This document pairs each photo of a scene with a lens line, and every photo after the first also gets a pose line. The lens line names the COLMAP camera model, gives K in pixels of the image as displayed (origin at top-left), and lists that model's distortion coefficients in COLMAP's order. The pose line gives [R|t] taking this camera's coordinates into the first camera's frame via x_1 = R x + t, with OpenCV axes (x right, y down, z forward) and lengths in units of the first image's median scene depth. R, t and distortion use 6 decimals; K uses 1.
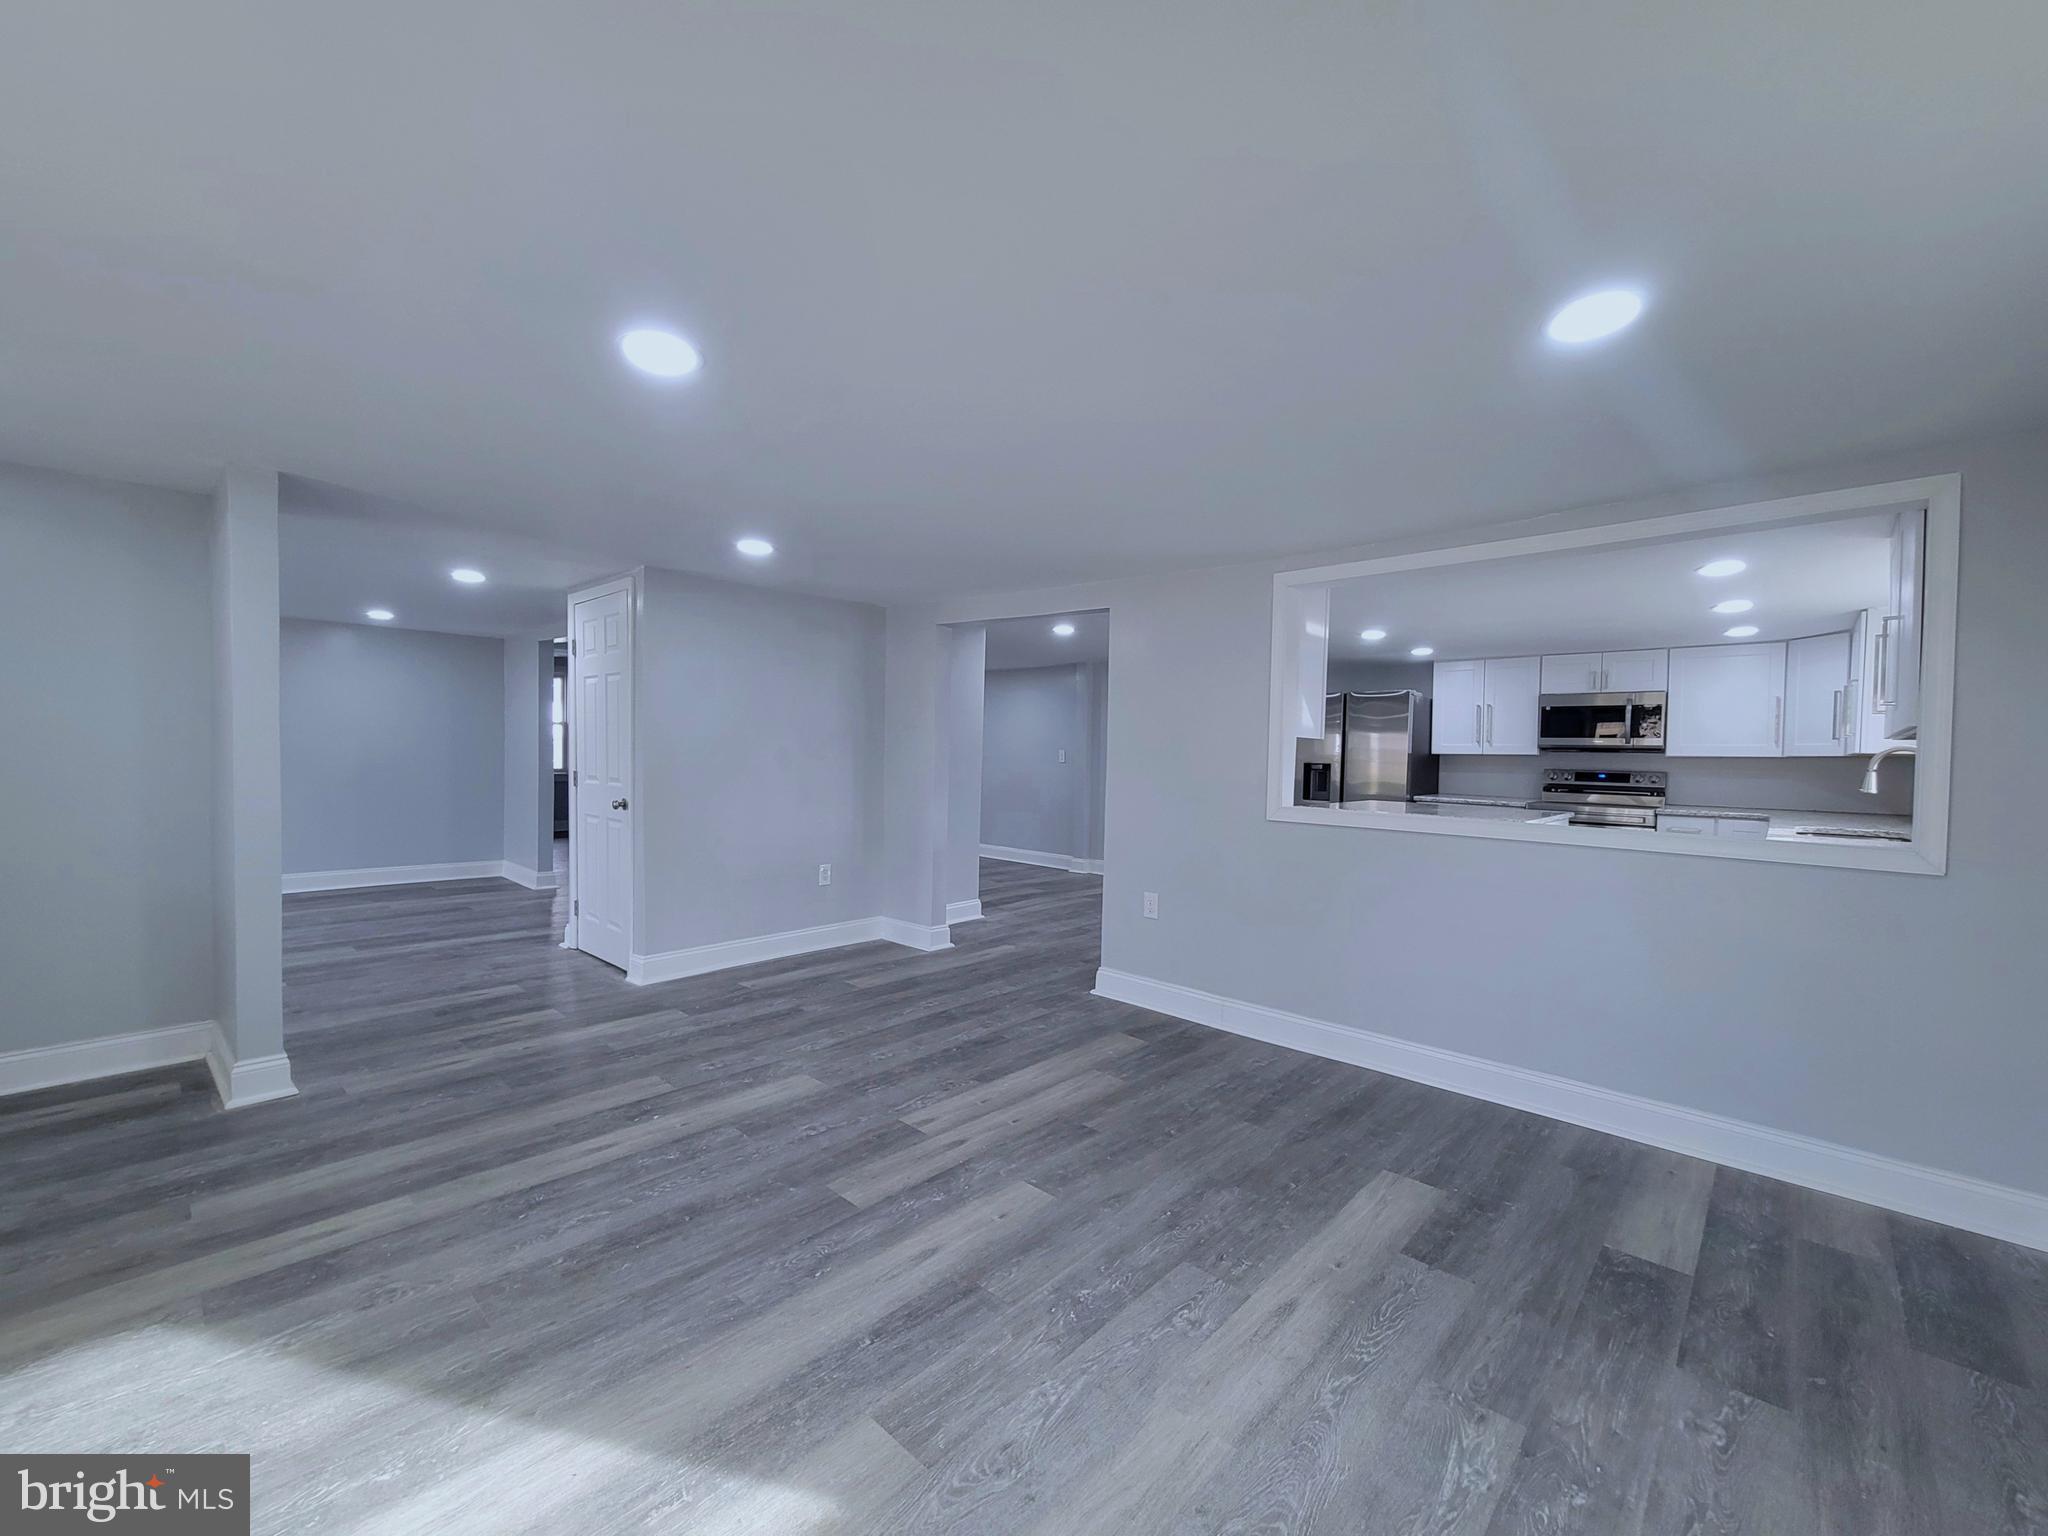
lens RADIAL K [[842.2, 0, 1017.0], [0, 842.2, 774.9], [0, 0, 1]] dist [0.004329, -0.000012]
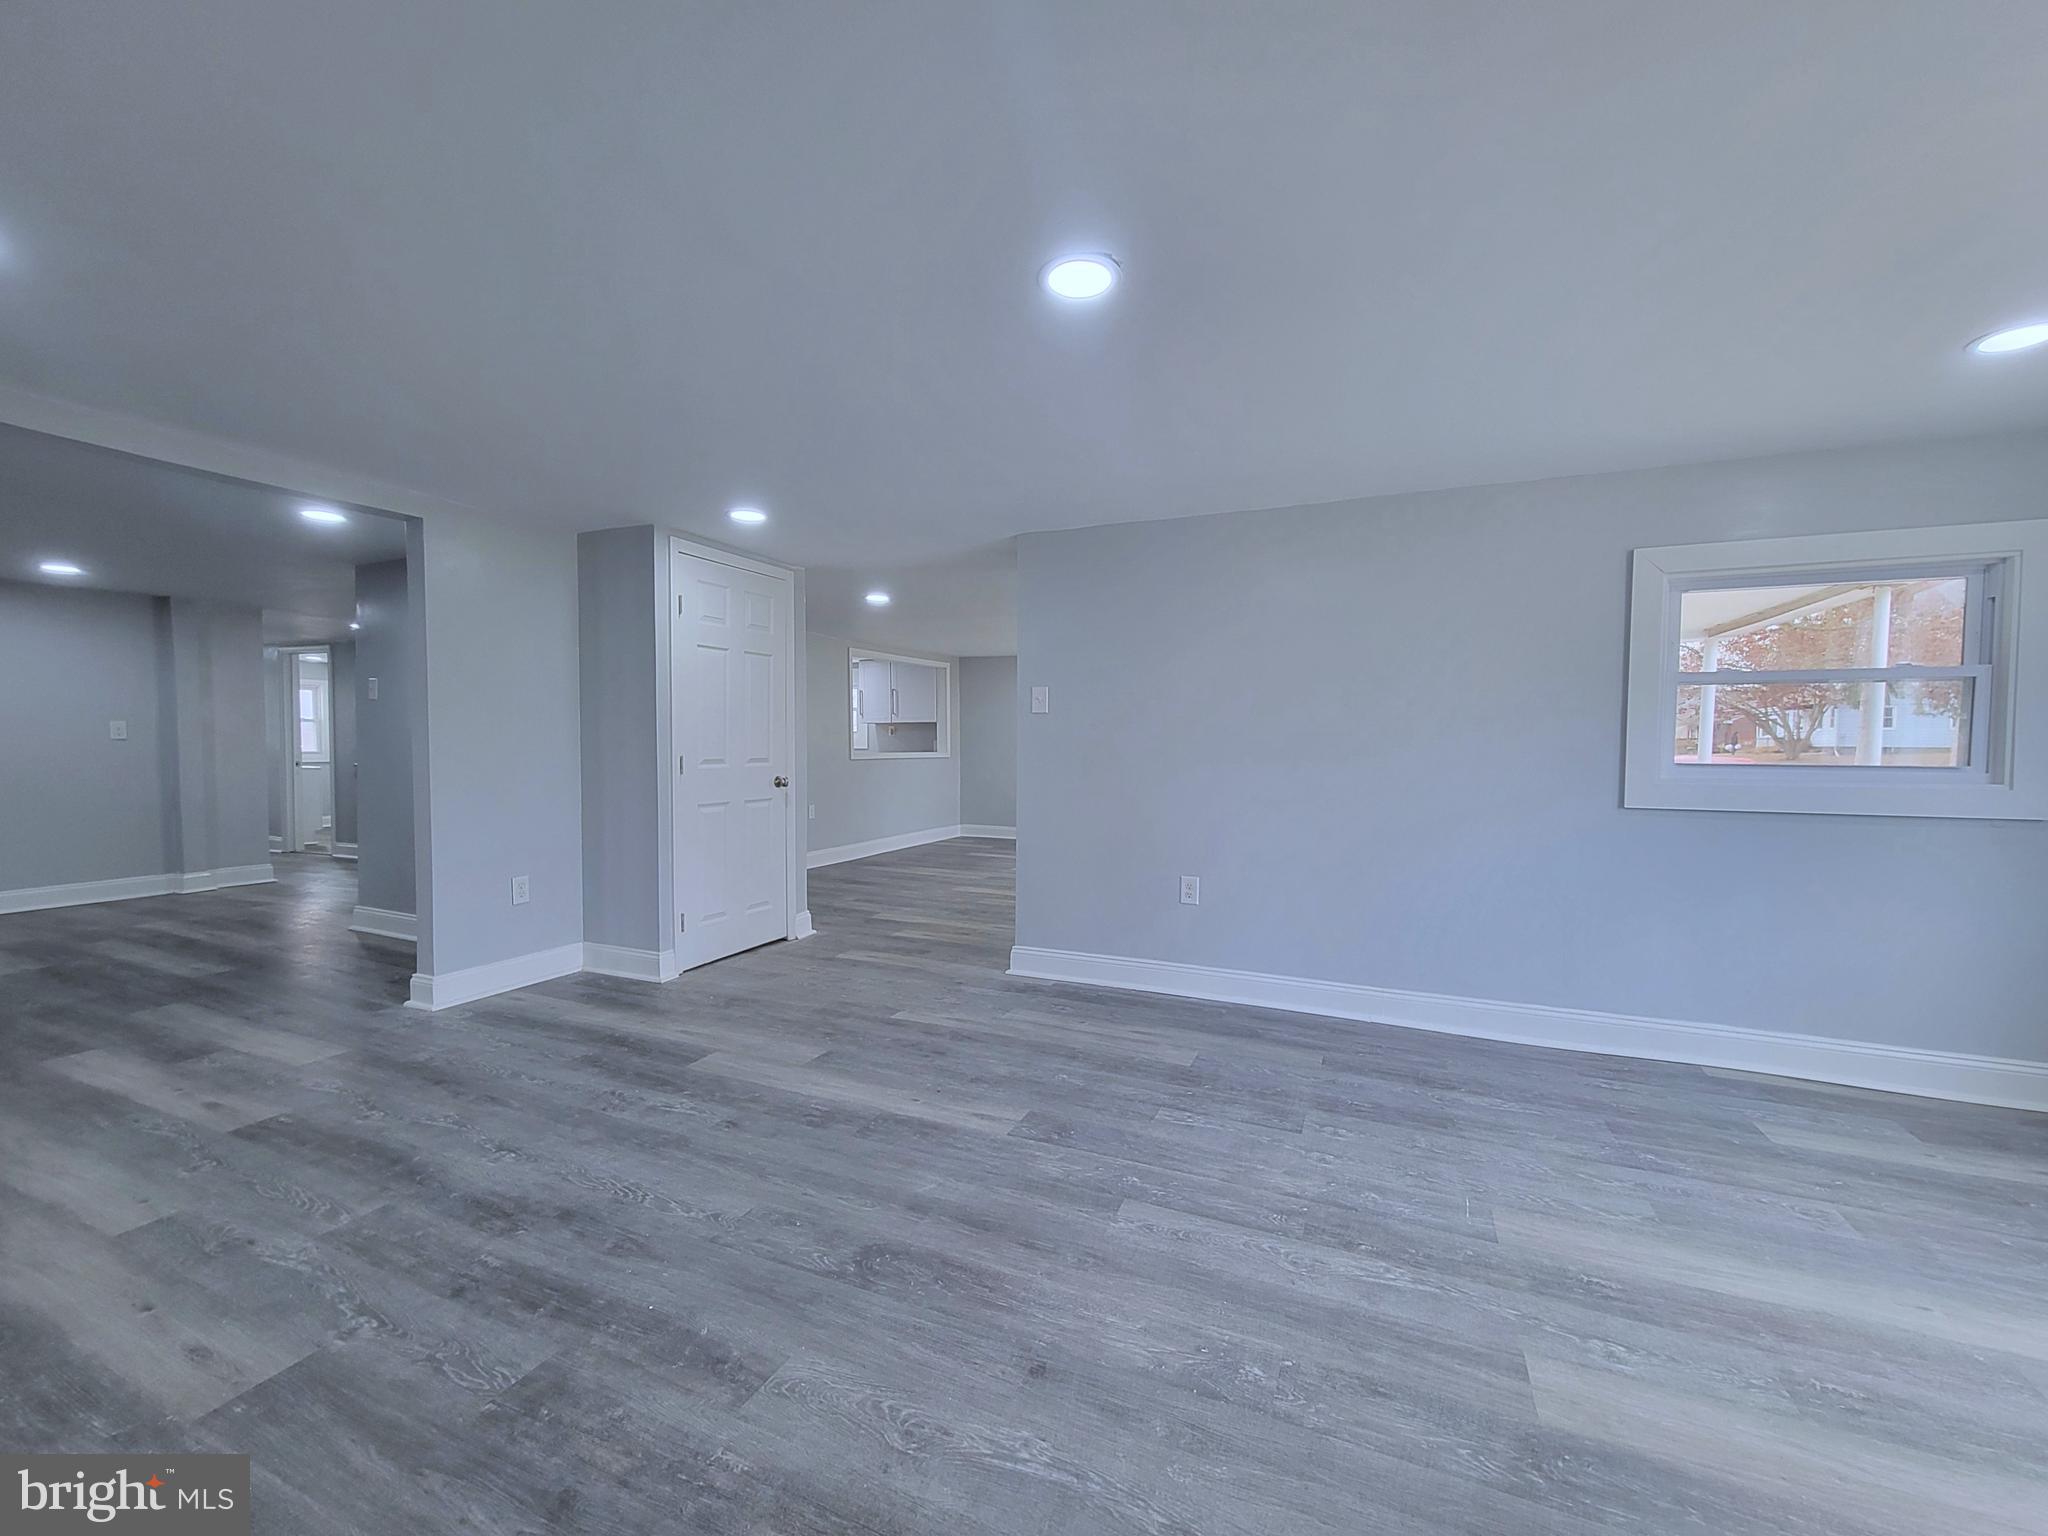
lens RADIAL K [[842.2, 0, 1017.0], [0, 842.2, 774.9], [0, 0, 1]] dist [0.004329, -0.000012]
pose [[-0.330148, -0.059824, 0.942031, -2.010107], [0.013822, 0.997576, 0.068196, -0.053843], [-0.943828, 0.035536, -0.328521, 1.377290]]
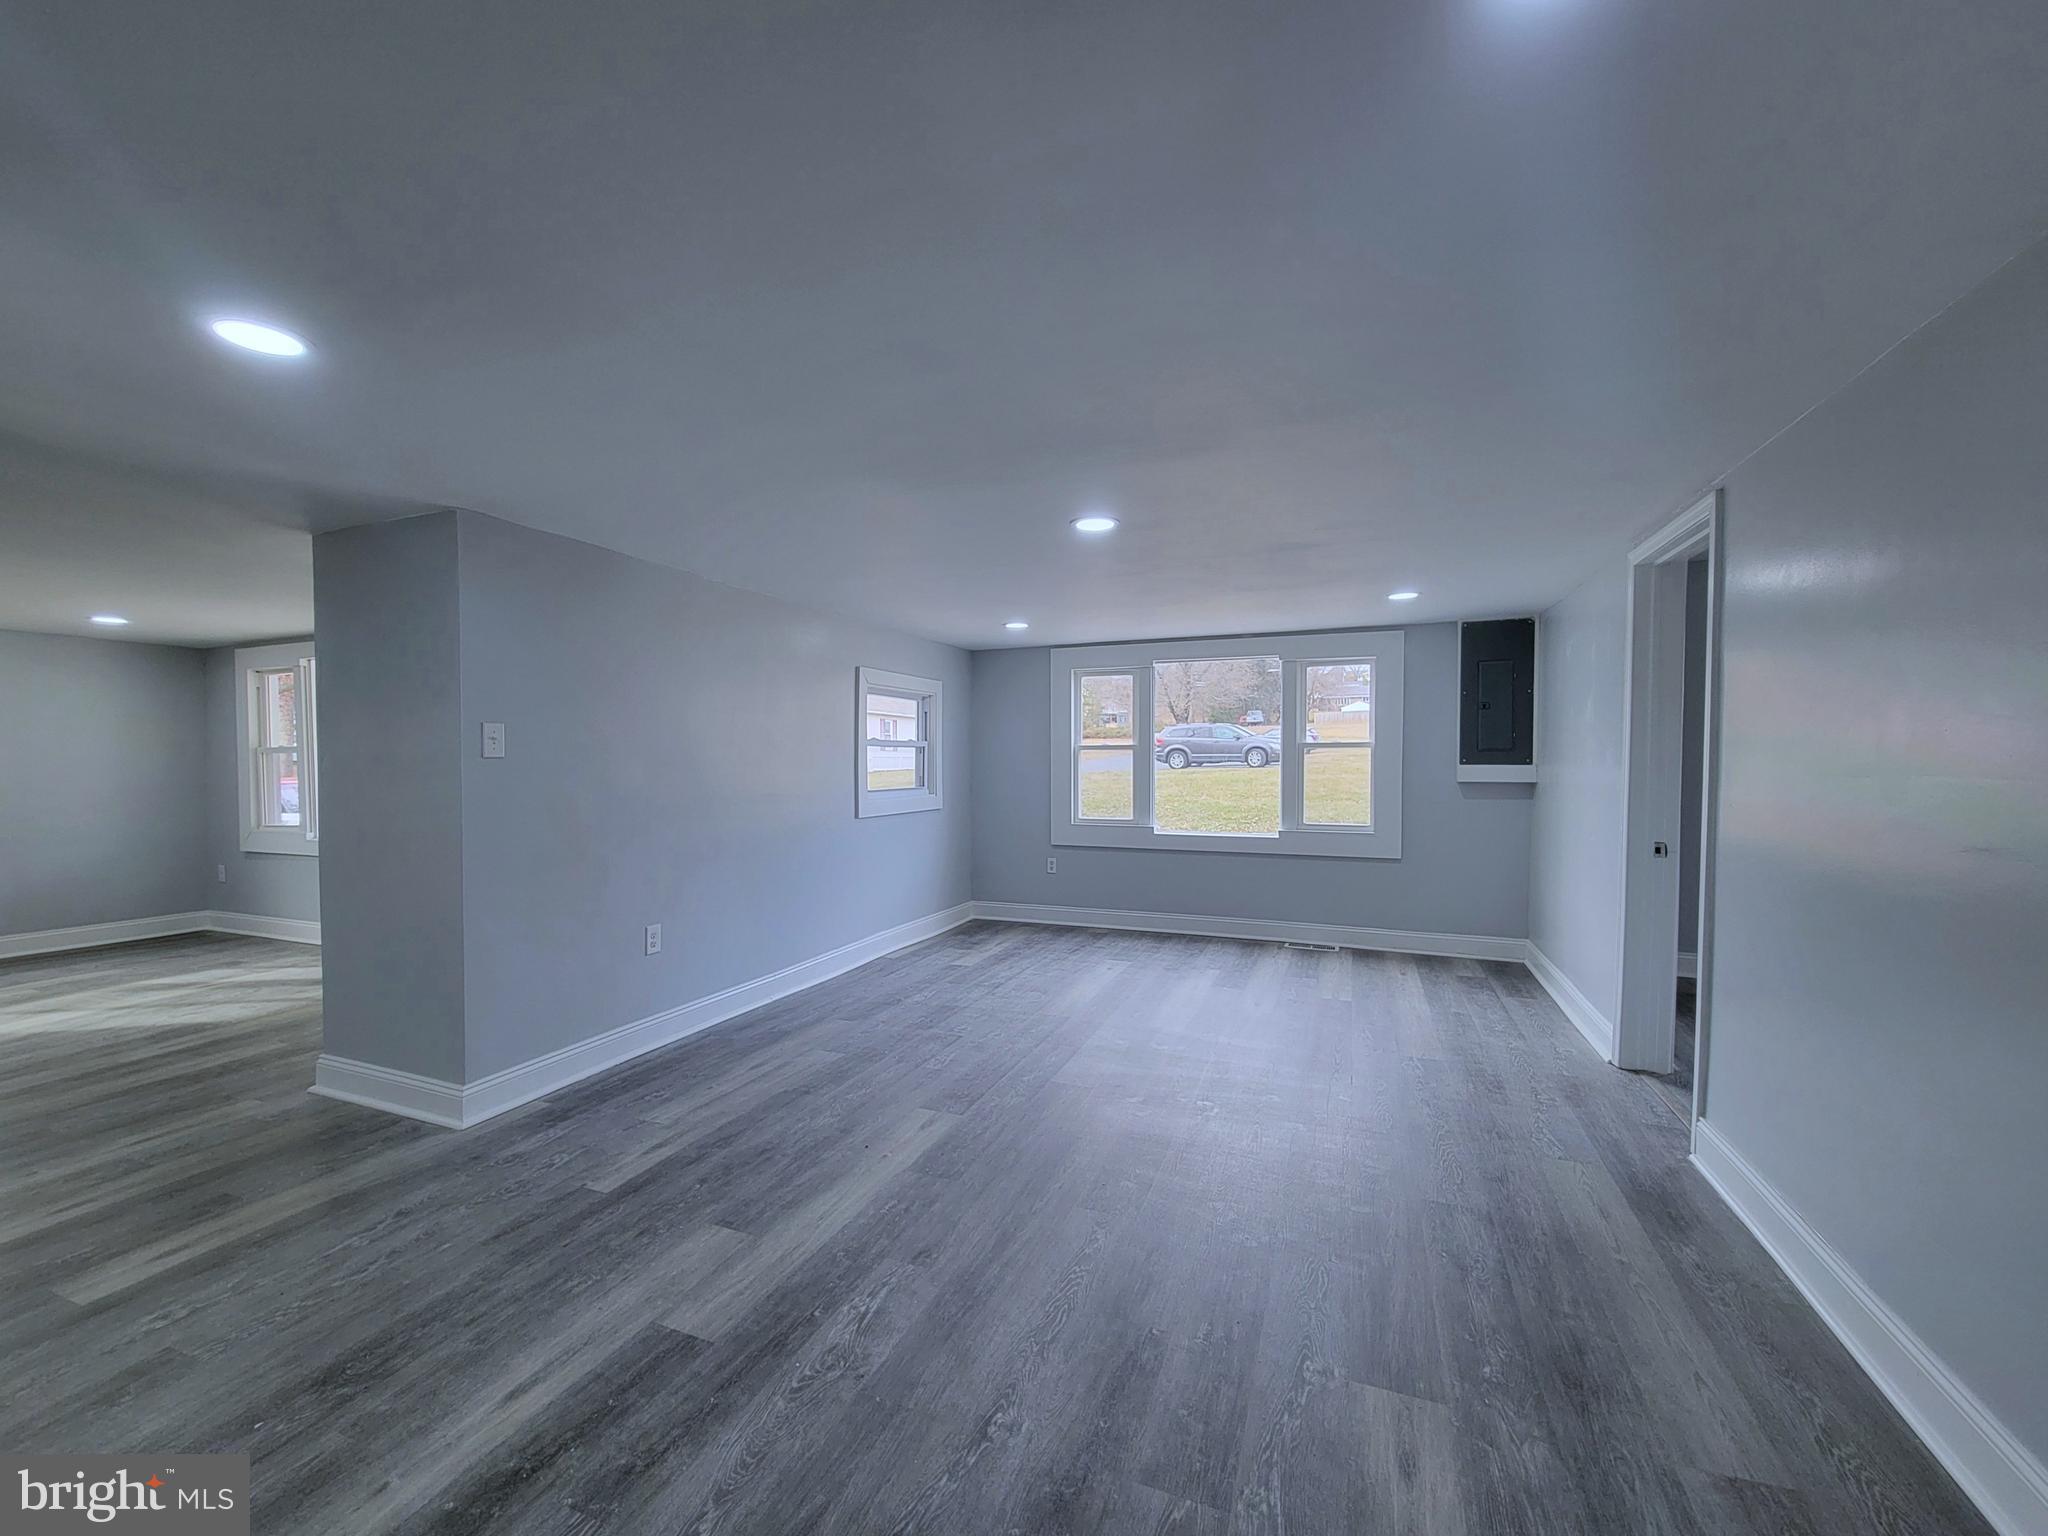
lens RADIAL K [[827.6, 0, 1030.8], [0, 827.6, 779.2], [0, 0, 1]] dist [0.006381, 0.000008]
pose [[-0.927745, -0.013795, -0.372959, -1.102735], [-0.031327, 0.998668, 0.040987, -0.089669], [0.371897, 0.049709, -0.926942, 1.967247]]
